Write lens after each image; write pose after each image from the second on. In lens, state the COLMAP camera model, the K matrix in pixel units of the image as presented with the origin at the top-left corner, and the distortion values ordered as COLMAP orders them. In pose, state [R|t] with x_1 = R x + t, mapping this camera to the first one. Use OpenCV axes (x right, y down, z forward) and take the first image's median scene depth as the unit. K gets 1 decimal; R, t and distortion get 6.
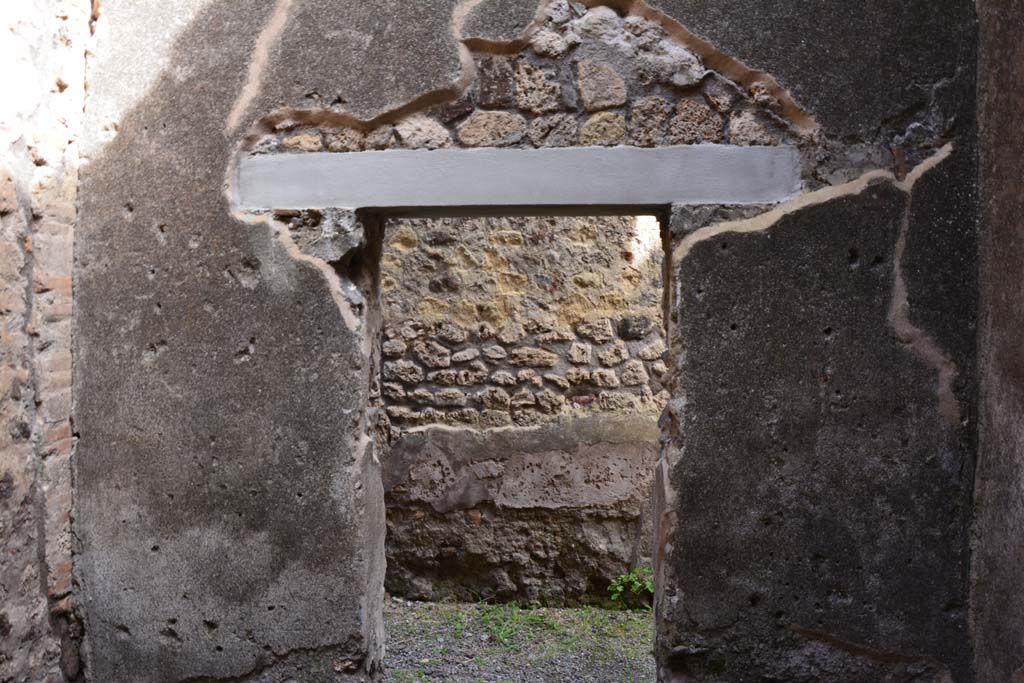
lens RADIAL K [[798.3, 0, 516.4], [0, 798.3, 347.1], [0, 0, 1]] dist [-0.154253, 0.111699]
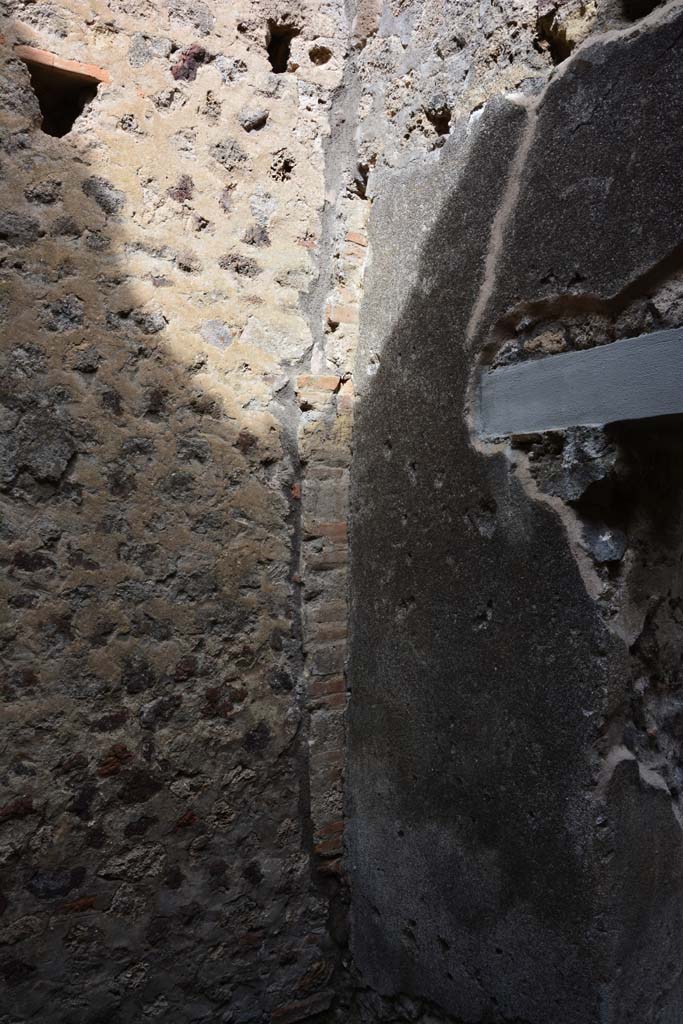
lens RADIAL K [[831.2, 0, 348.7], [0, 831.2, 513.6], [0, 0, 1]] dist [-0.136882, 0.119777]
pose [[0.619711, -0.017411, -0.784637, 0.228117], [-0.028084, 0.998622, -0.044340, -0.058031], [0.784327, 0.049514, 0.618368, 0.374524]]
